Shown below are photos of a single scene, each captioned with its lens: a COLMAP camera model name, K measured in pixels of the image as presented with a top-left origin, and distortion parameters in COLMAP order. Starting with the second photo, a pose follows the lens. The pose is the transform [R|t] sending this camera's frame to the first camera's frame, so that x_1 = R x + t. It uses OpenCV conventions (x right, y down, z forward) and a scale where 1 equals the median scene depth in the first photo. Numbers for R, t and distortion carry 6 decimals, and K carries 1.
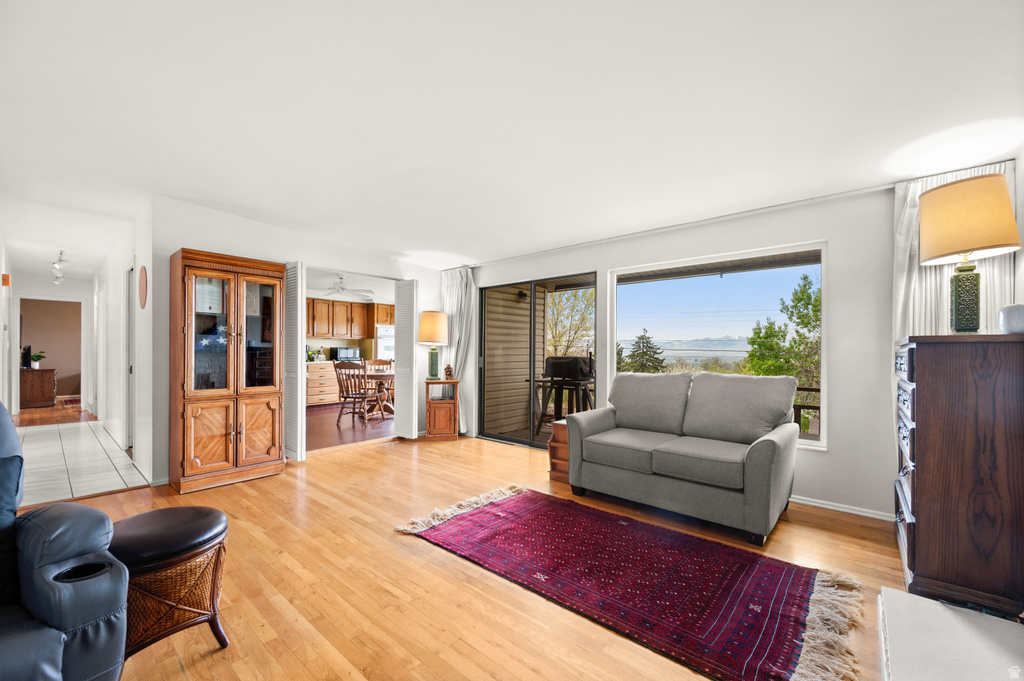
lens RADIAL K [[405.7, 0, 512.5], [0, 405.7, 352.7], [0, 0, 1]] dist [-0.001309, 0.000222]
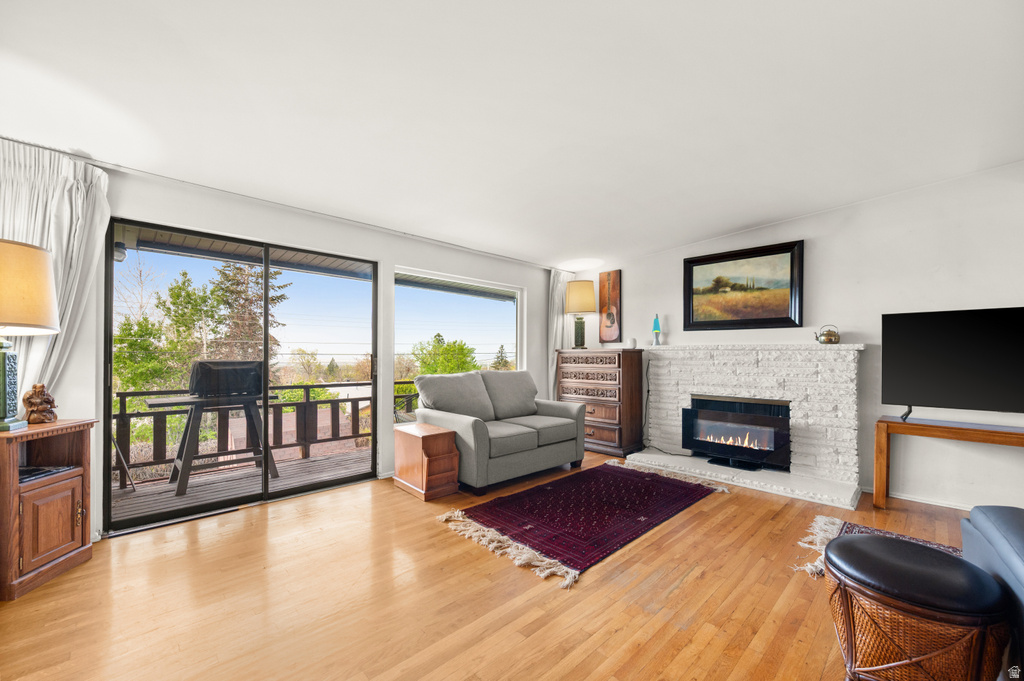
lens RADIAL K [[409.0, 0, 512.5], [0, 409.0, 350.5], [0, 0, 1]] dist [0.001998, 0.000007]
pose [[0.094569, 0.007926, 0.995487, -0.152228], [-0.001816, 0.999968, -0.007789, -0.000793], [-0.995517, -0.001071, 0.094581, 0.146718]]
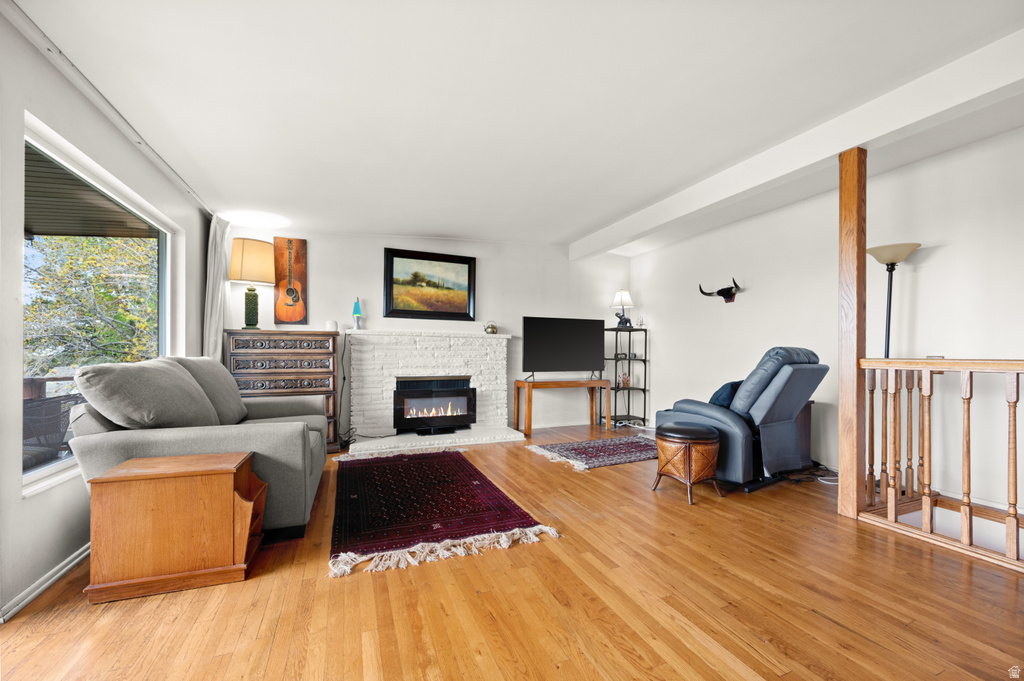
lens RADIAL K [[409.0, 0, 512.5], [0, 409.0, 350.5], [0, 0, 1]] dist [0.001998, 0.000007]
pose [[-0.891274, -0.006530, 0.453419, -0.084457], [-0.008486, 0.999961, -0.002280, 0.006127], [-0.453386, -0.005880, -0.891295, 0.259633]]
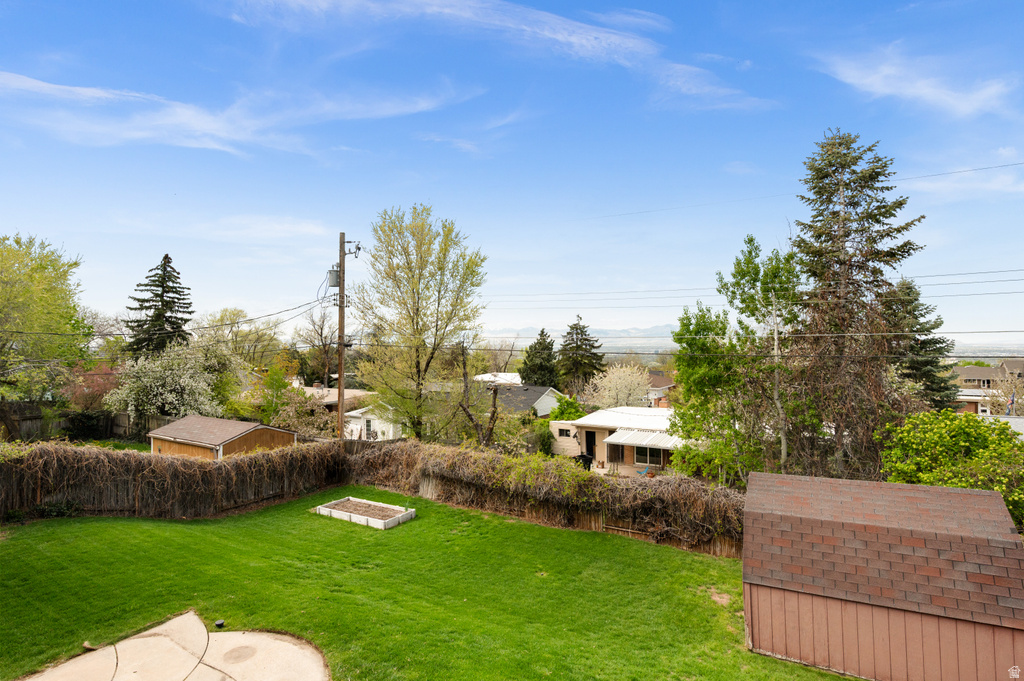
lens RADIAL K [[519.9, 0, 511.4], [0, 519.9, 344.8], [0, 0, 1]] dist [0.000980, 0.000282]
pose [[0.987722, -0.016426, 0.155355, 0.202499], [0.016686, 0.999861, -0.000373, -0.021394], [-0.155327, 0.002961, 0.987859, 0.224694]]
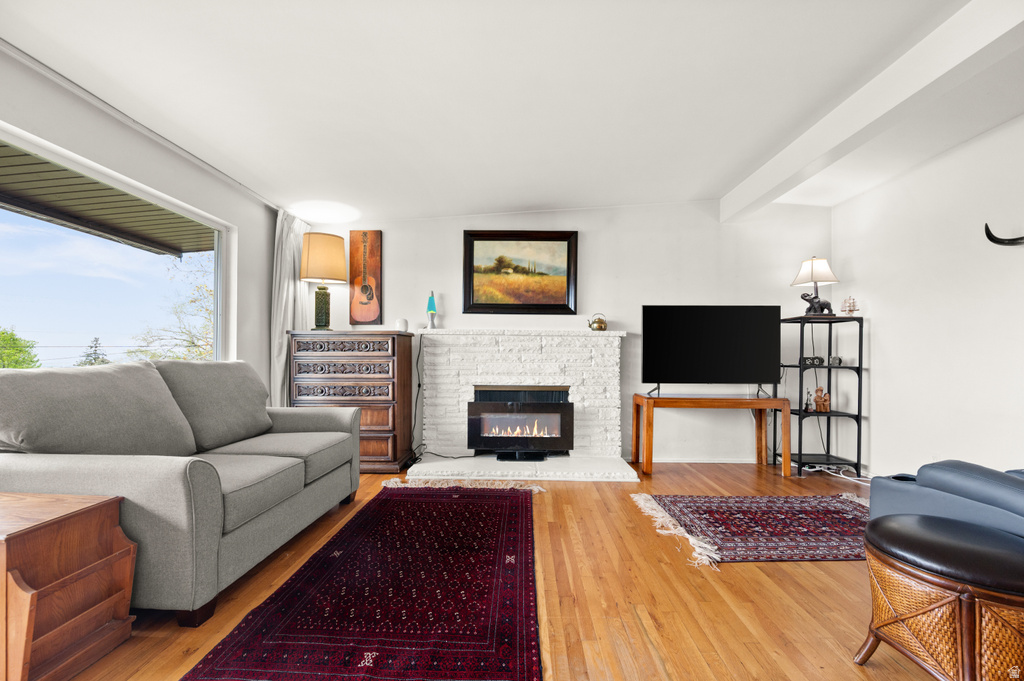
lens RADIAL K [[405.7, 0, 512.5], [0, 405.7, 352.7], [0, 0, 1]] dist [-0.001309, 0.000222]
pose [[-0.630763, -0.003131, 0.775969, -0.077783], [-0.007399, 0.999971, -0.001980, 0.006203], [-0.775940, -0.006990, -0.630768, 0.181185]]
